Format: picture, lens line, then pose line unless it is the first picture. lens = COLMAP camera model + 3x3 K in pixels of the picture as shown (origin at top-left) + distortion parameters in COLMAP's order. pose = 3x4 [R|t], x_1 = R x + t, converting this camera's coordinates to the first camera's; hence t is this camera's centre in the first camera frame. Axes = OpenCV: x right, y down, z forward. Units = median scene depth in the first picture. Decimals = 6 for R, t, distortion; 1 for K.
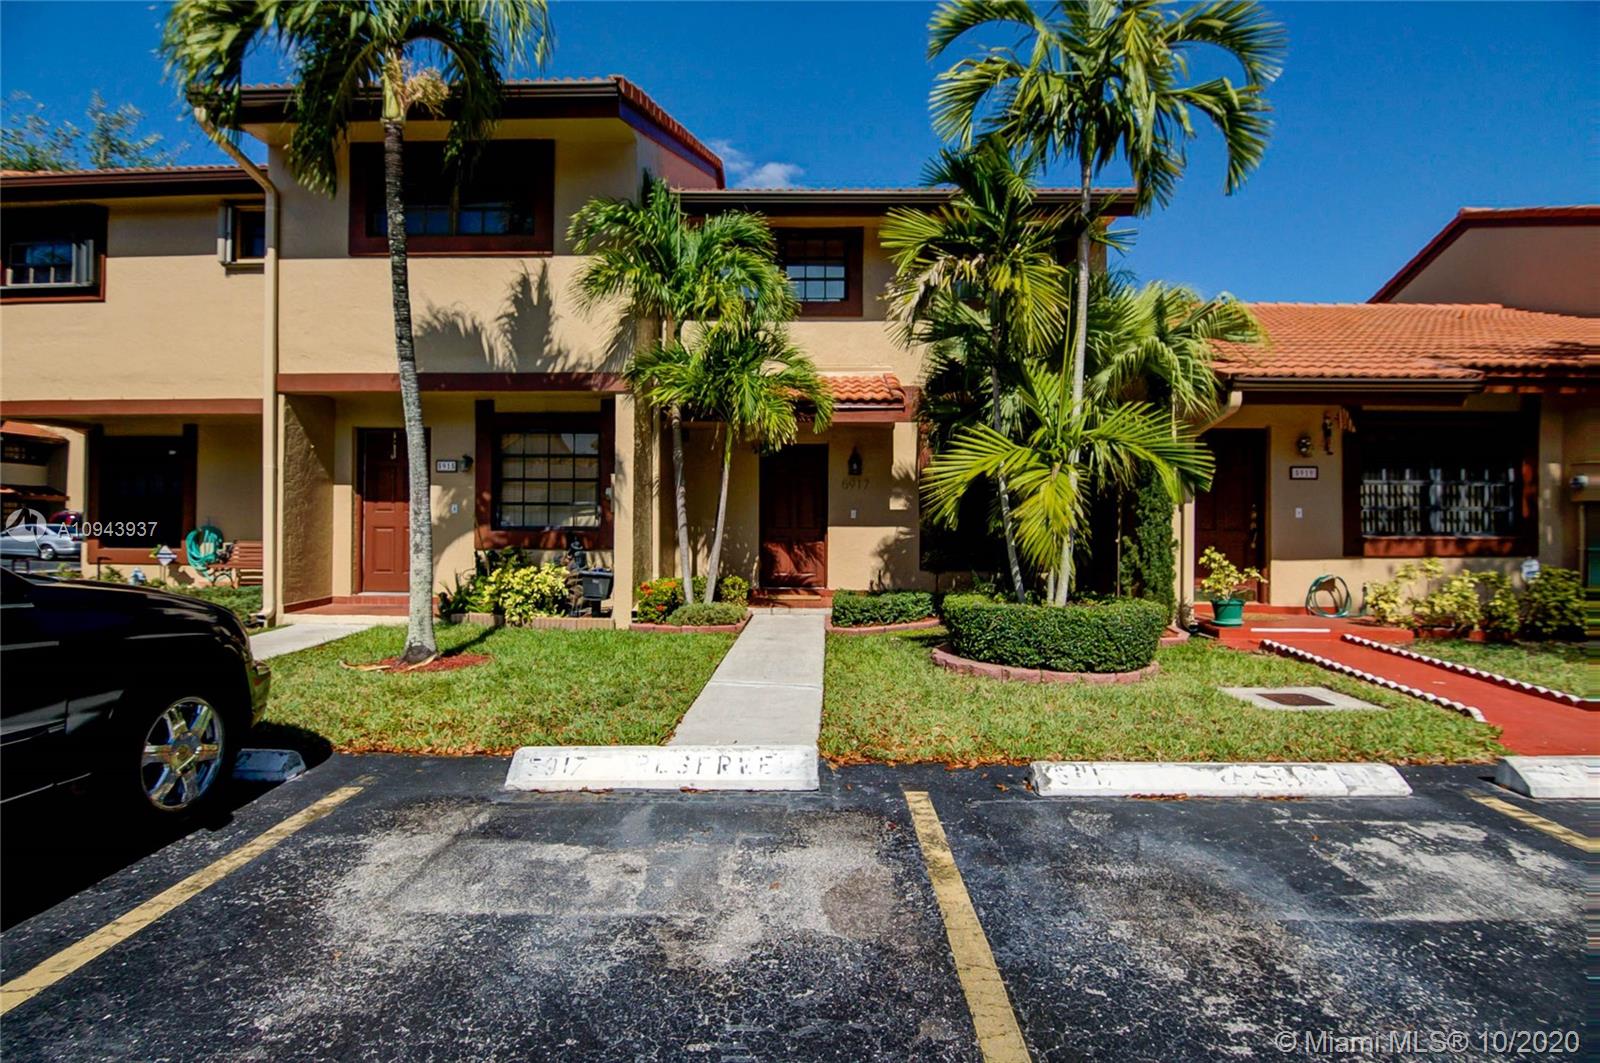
lens RADIAL K [[799.3, 0, 801.0], [0, 799.3, 527.3], [0, 0, 1]] dist [-0.033189, -0.000746]
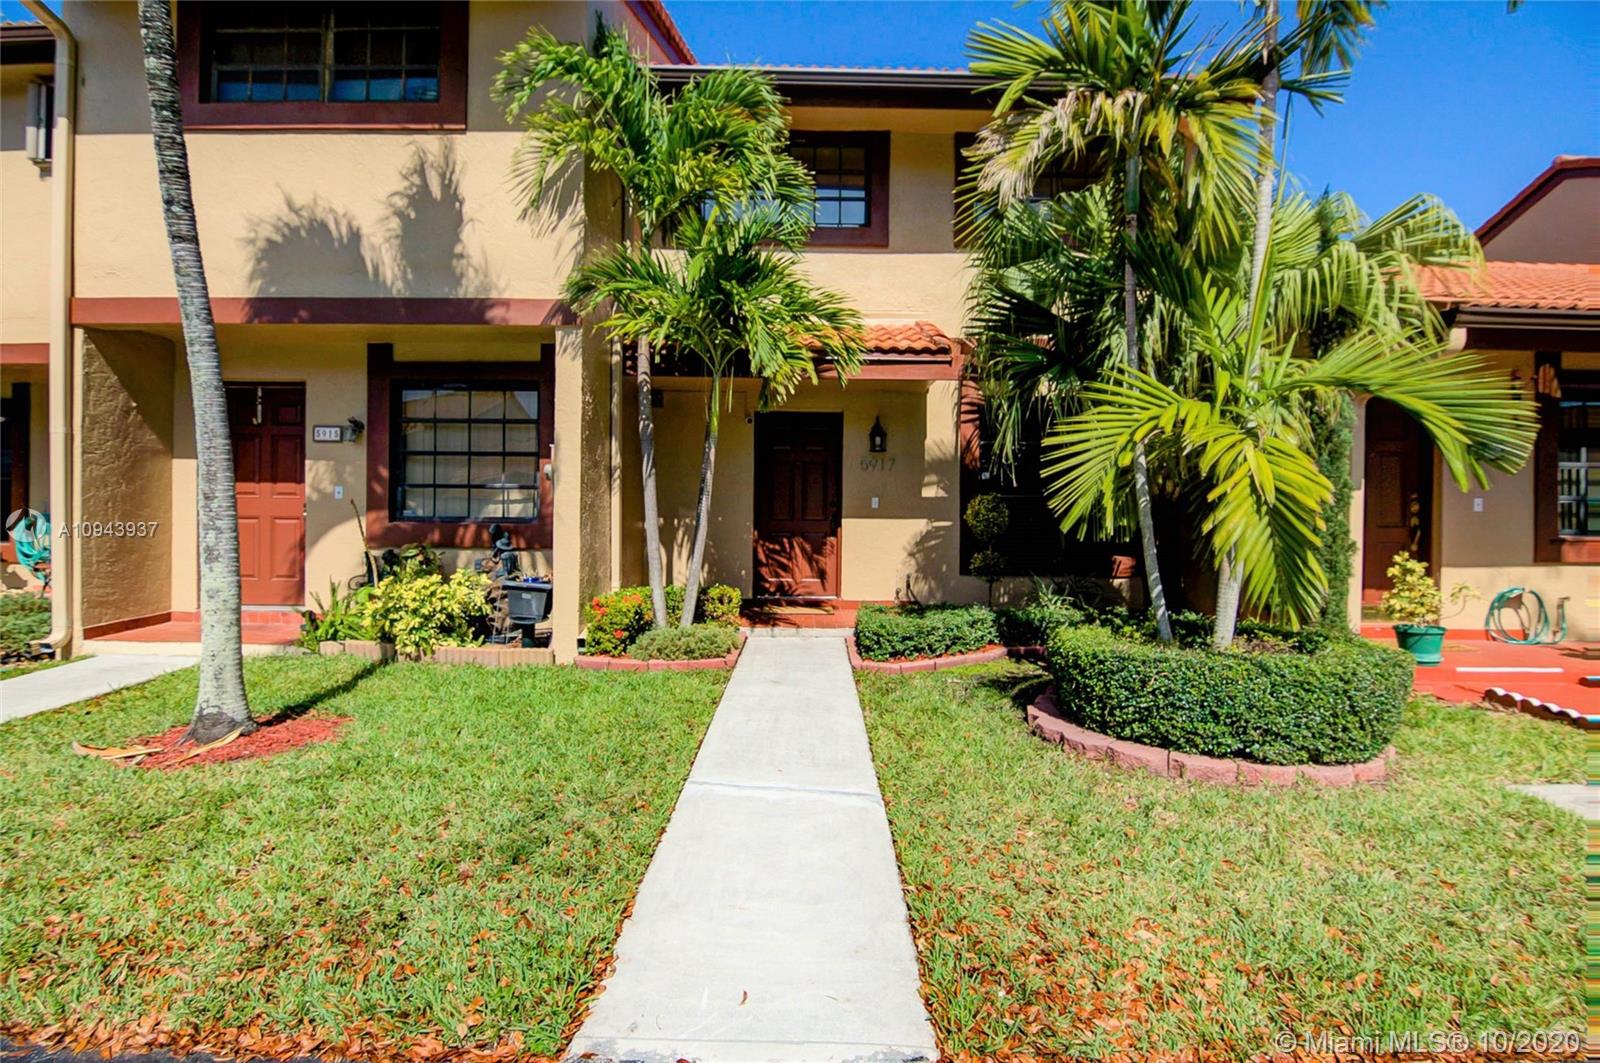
lens RADIAL K [[799.3, 0, 806.9], [0, 799.3, 526.1], [0, 0, 1]] dist [-0.033189, -0.000746]
pose [[0.999459, 0.004718, 0.032545, -0.032566], [-0.005154, 0.999898, 0.013339, -0.004617], [-0.032478, -0.013500, 0.999381, 0.286661]]
